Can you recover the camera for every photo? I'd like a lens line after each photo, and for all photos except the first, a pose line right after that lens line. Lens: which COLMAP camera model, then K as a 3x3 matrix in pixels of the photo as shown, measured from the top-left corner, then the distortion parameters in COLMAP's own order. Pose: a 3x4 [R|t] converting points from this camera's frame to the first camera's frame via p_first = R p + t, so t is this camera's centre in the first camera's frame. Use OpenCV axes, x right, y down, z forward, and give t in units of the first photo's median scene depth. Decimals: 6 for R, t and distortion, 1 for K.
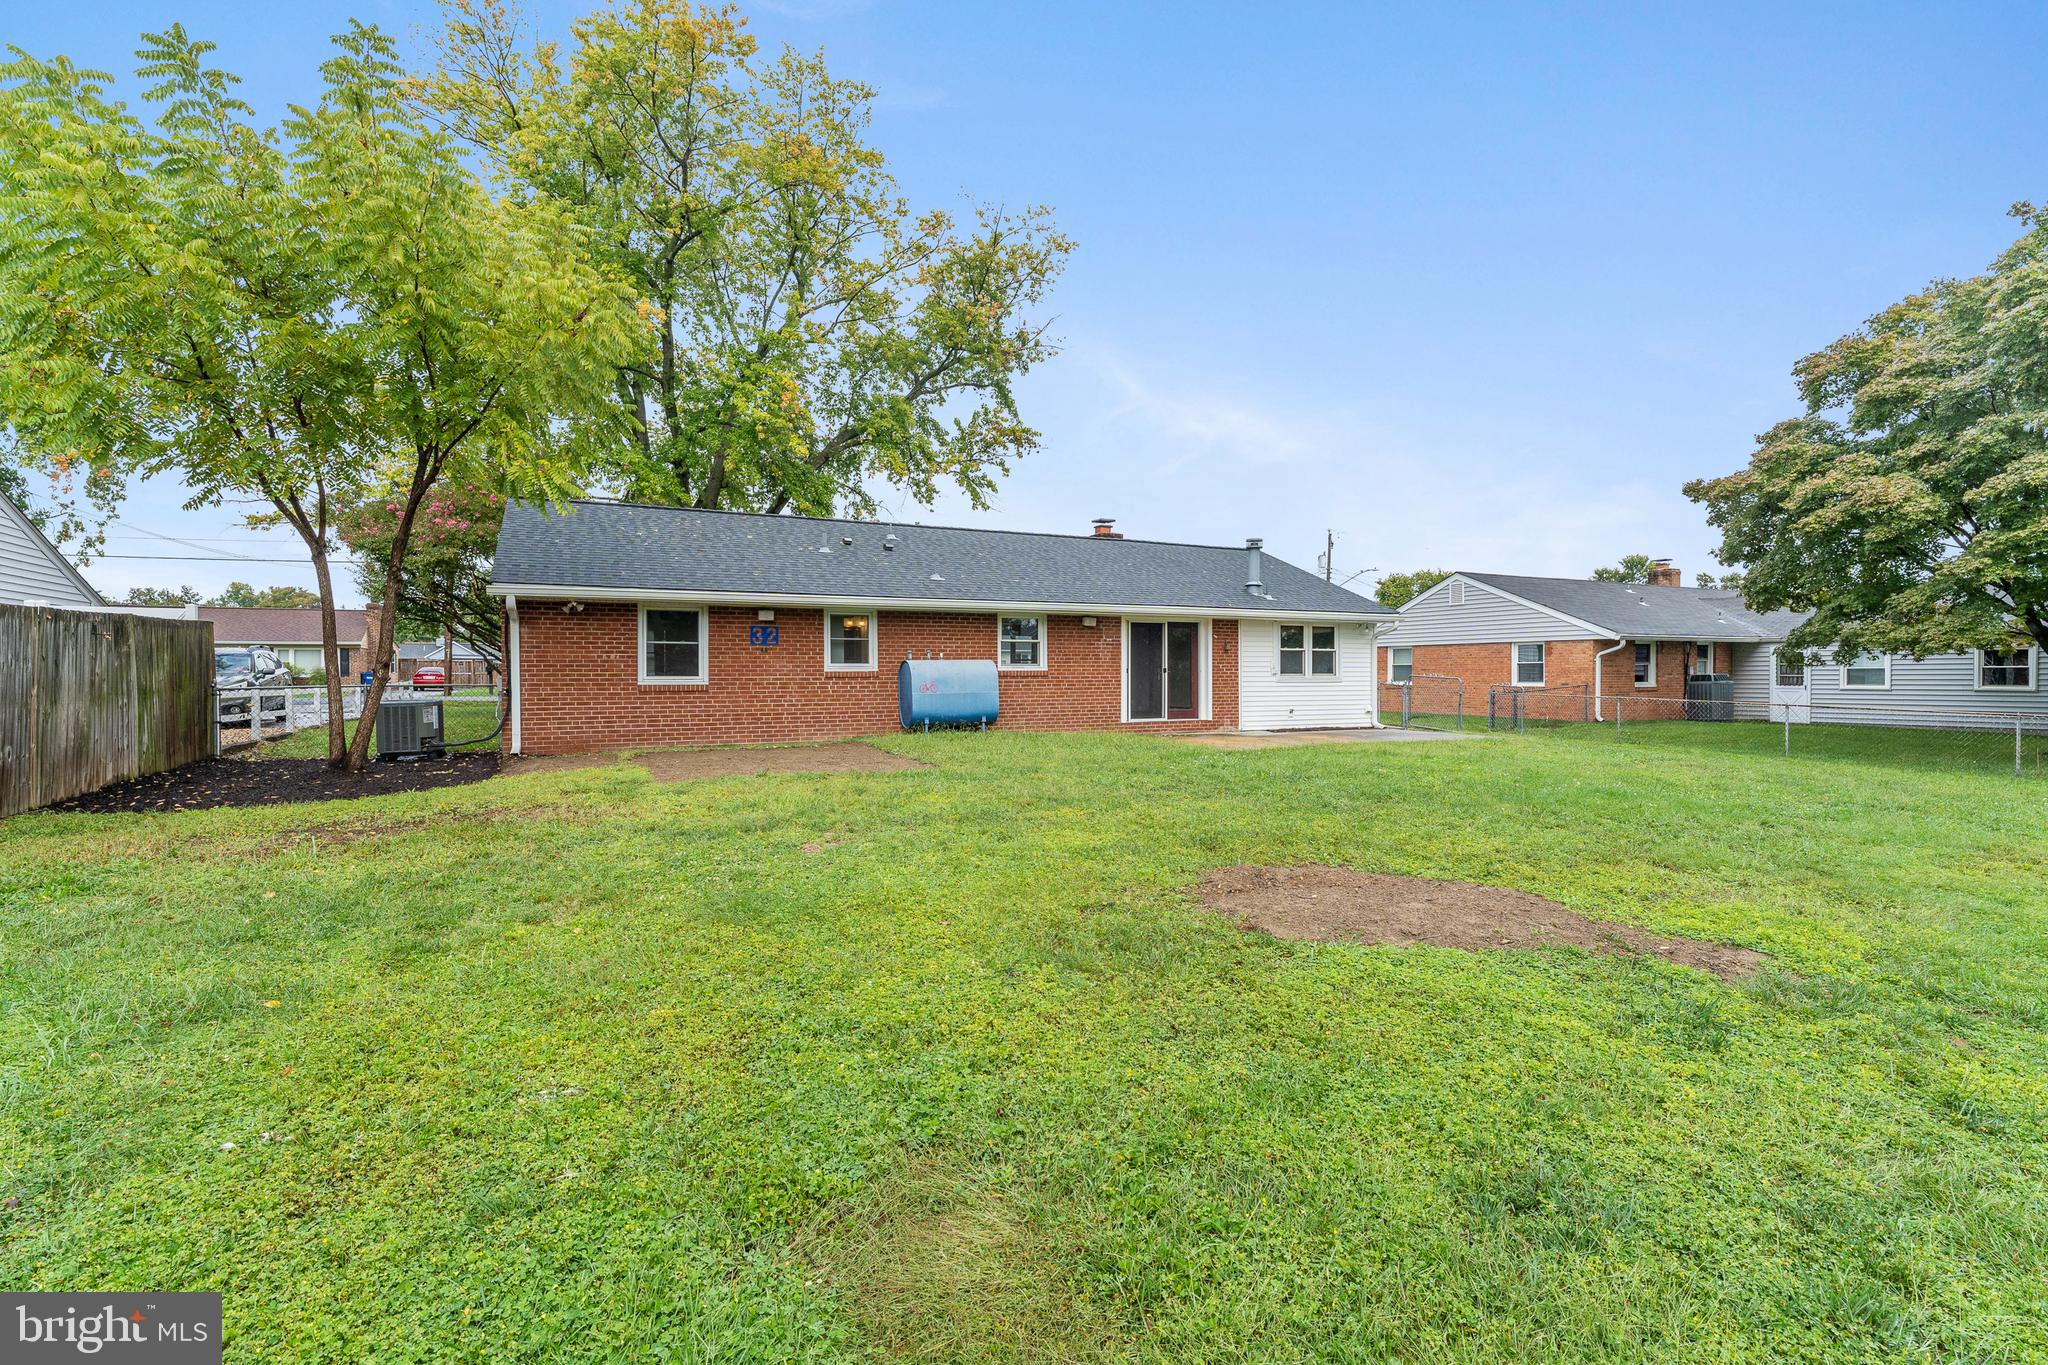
lens RADIAL K [[930.9, 0, 1026.1], [0, 930.9, 674.6], [0, 0, 1]] dist [-0.001220, -0.000042]
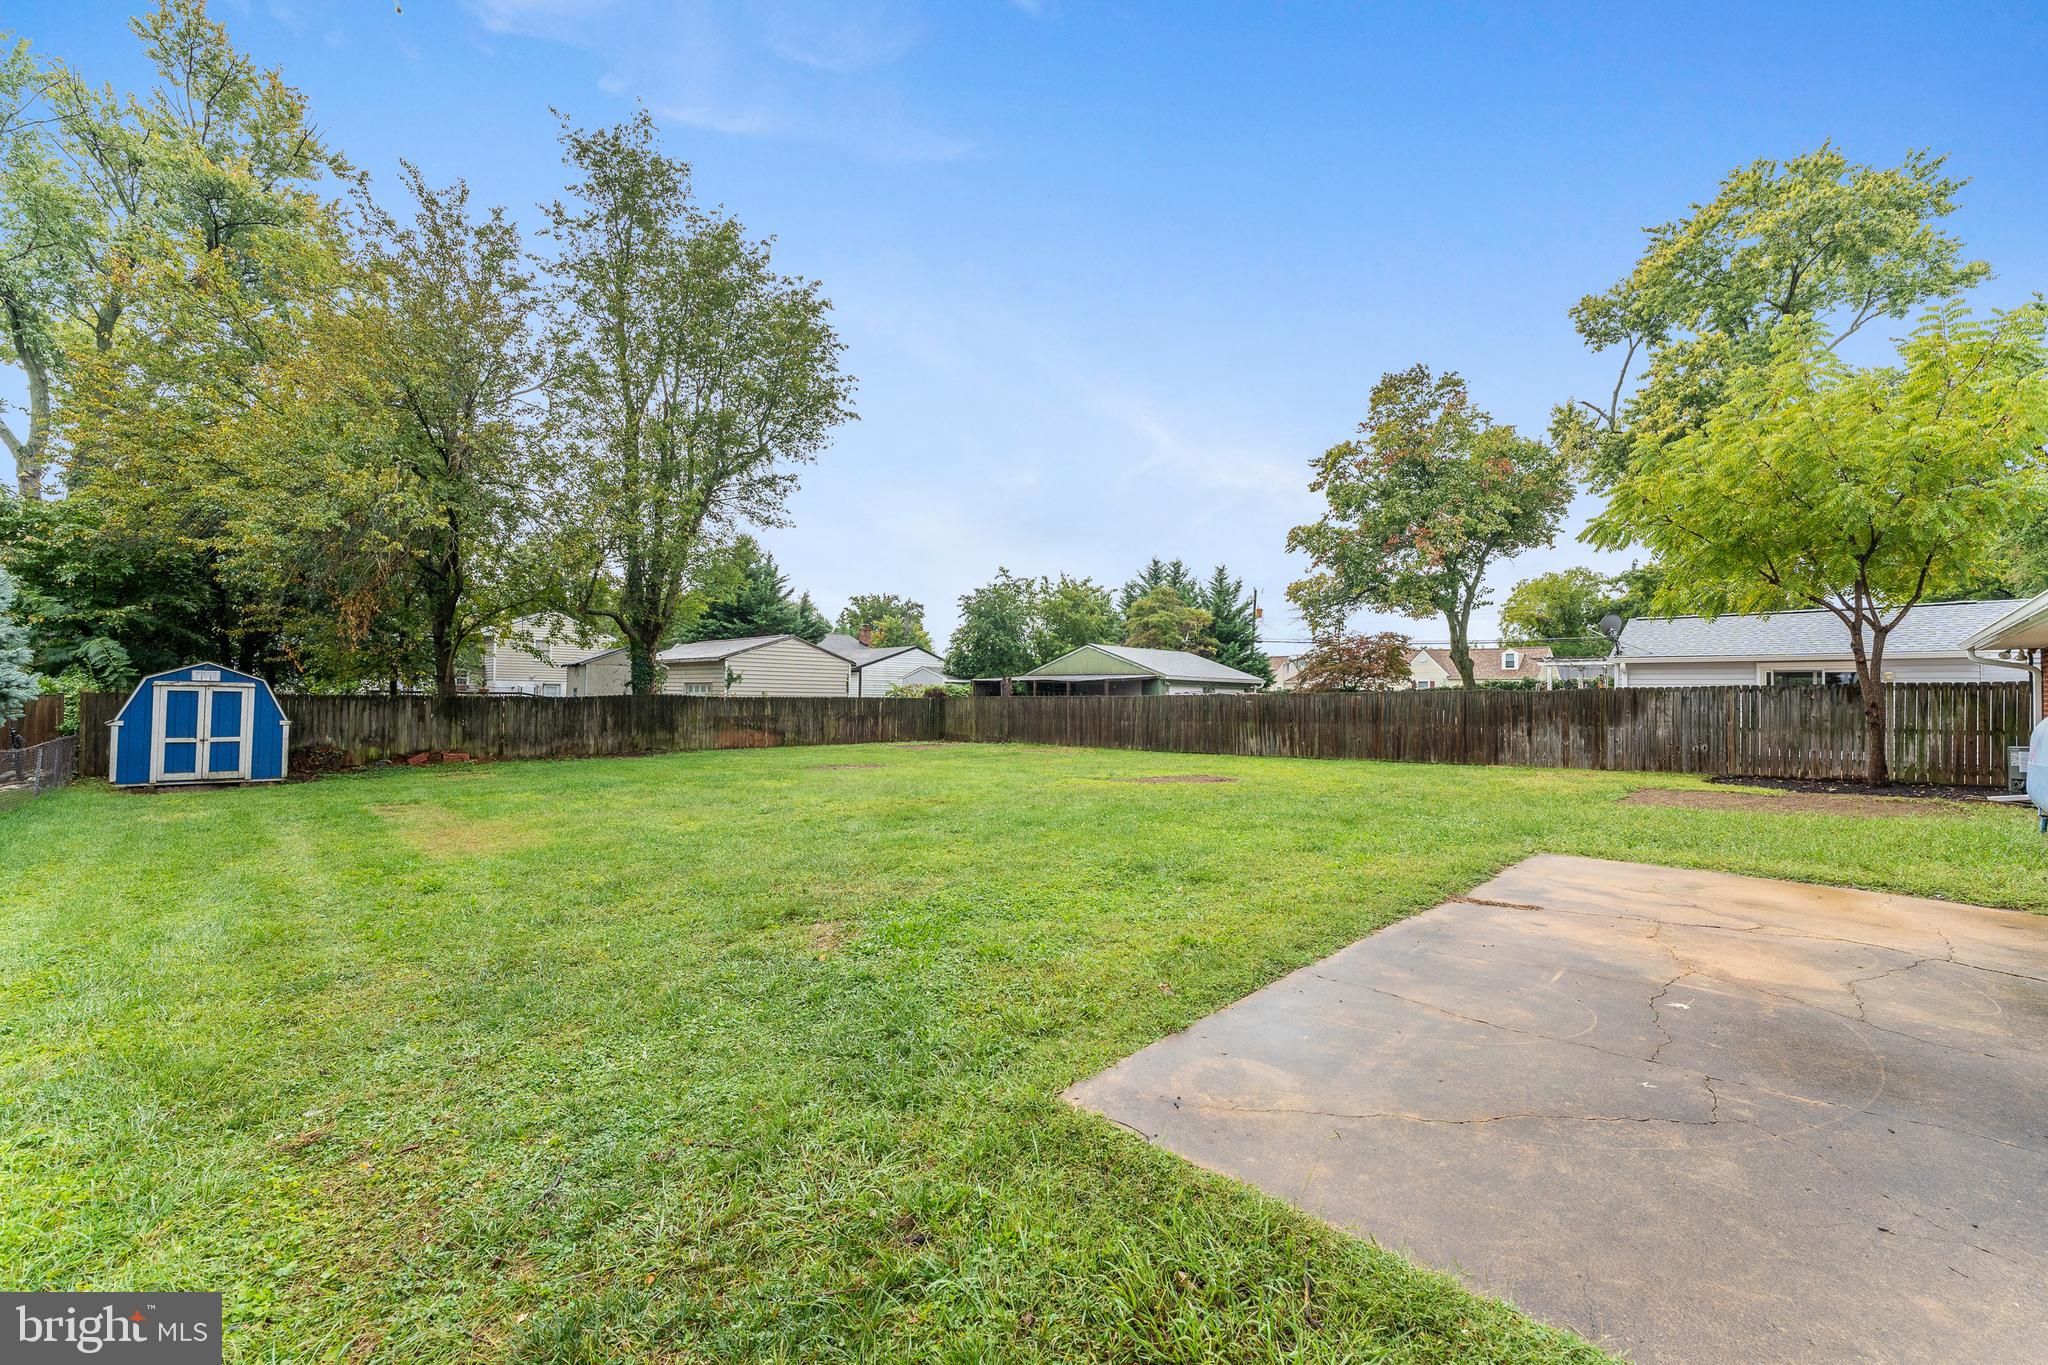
lens RADIAL K [[820.3, 0, 1025.9], [0, 820.3, 685.8], [0, 0, 1]] dist [0.001288, 0.000248]
pose [[-0.946374, -0.016817, -0.322635, 0.531362], [-0.013833, 0.999838, -0.011539, -0.011331], [0.322777, -0.006457, -0.946453, 1.022008]]
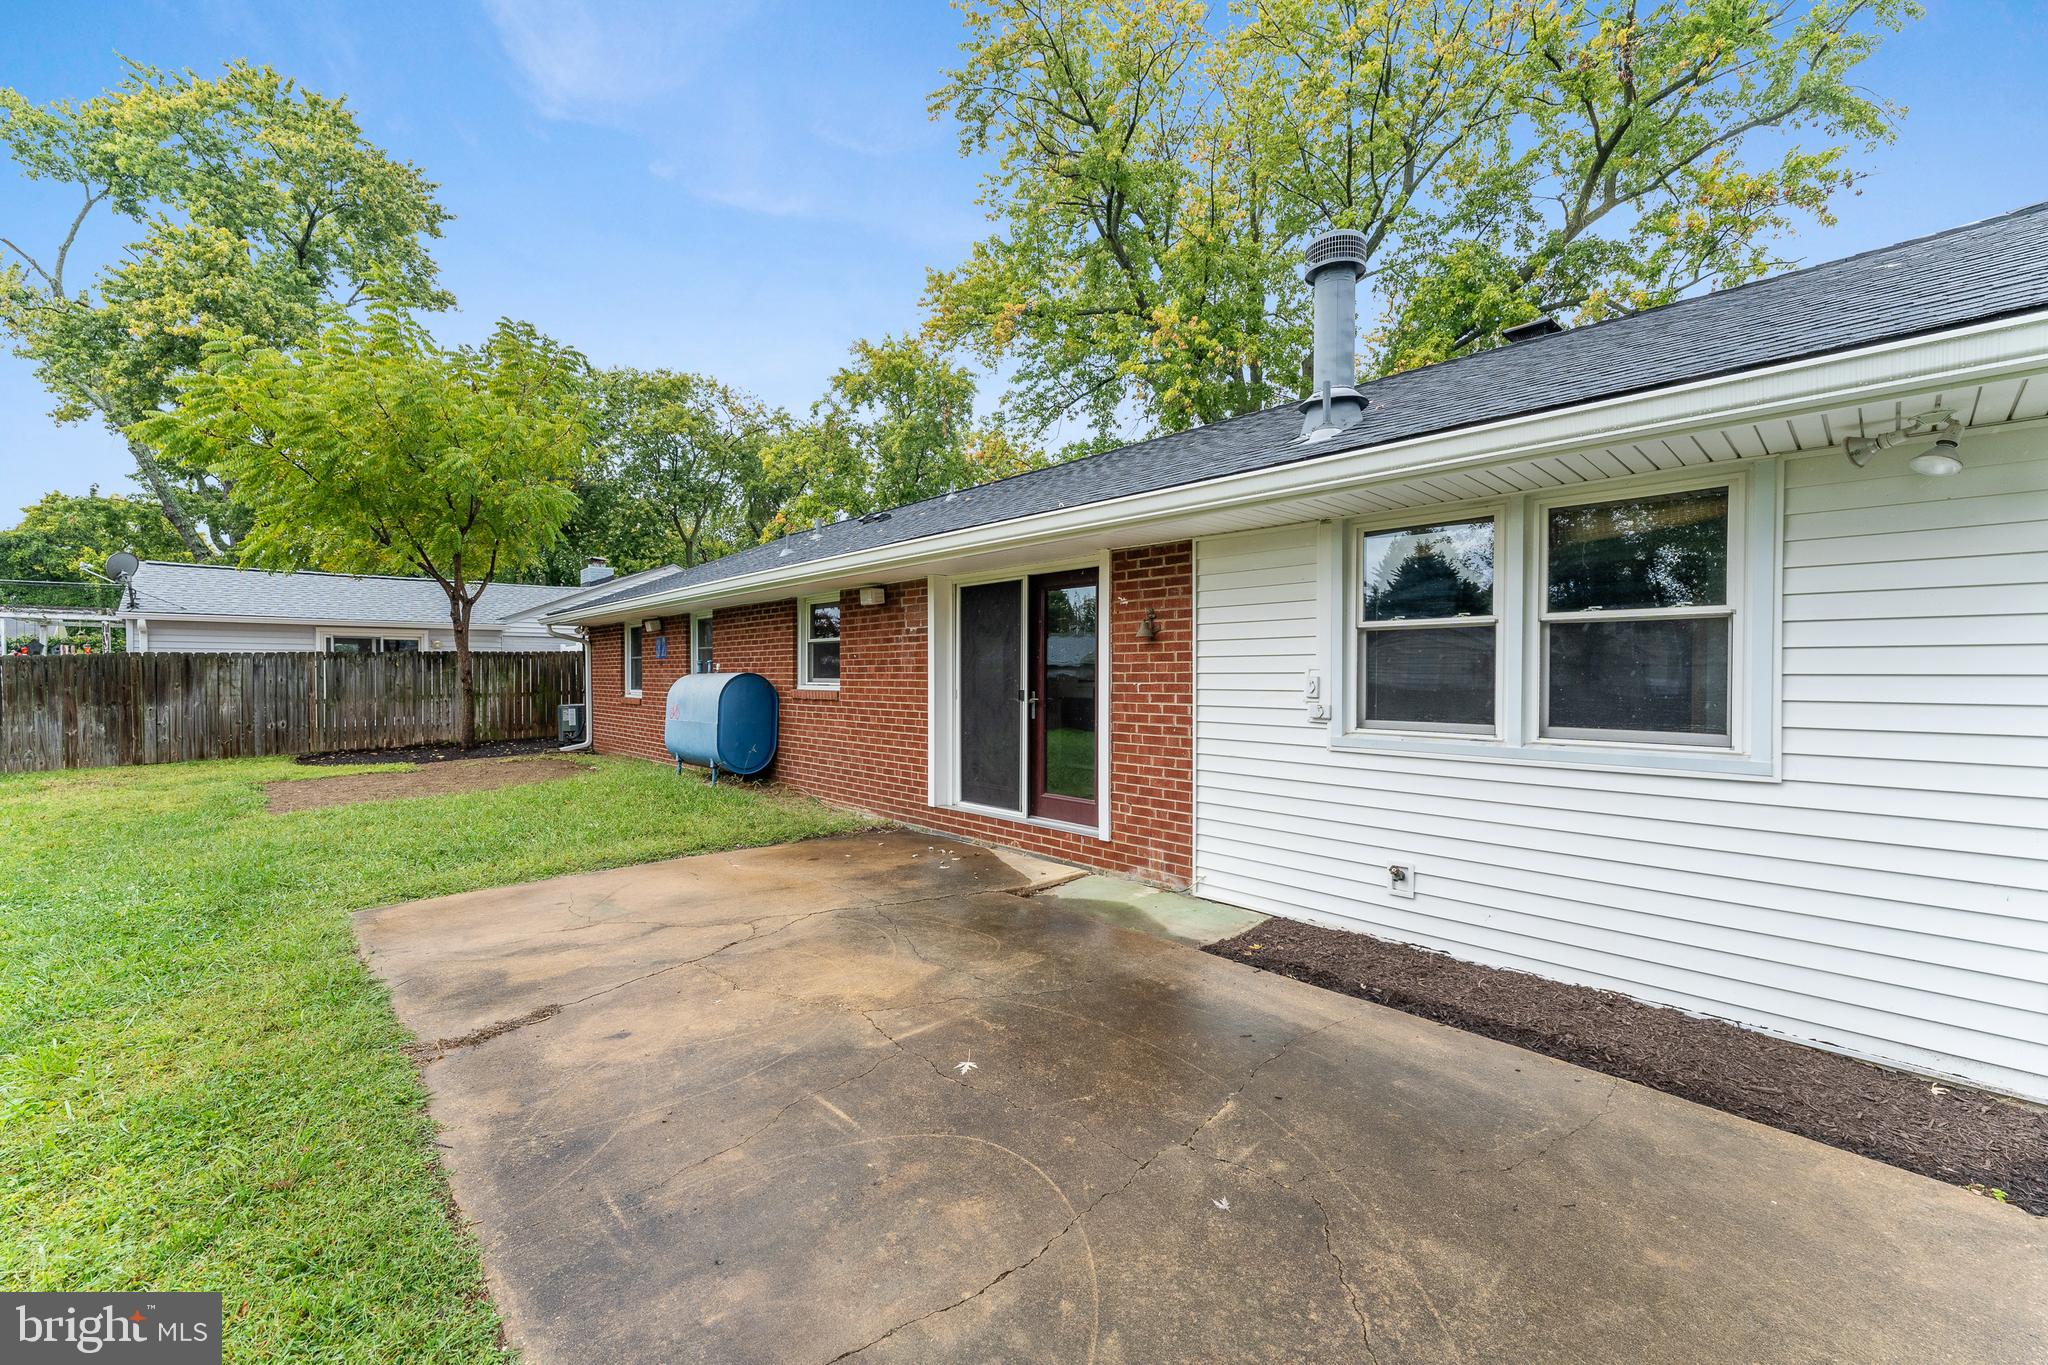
lens RADIAL K [[820.3, 0, 1025.9], [0, 820.3, 685.8], [0, 0, 1]] dist [0.001288, 0.000248]
pose [[0.288497, 0.016008, -0.957347, 0.471044], [-0.002634, 0.999870, 0.015925, -0.013992], [0.957477, -0.002072, 0.288501, 0.855198]]
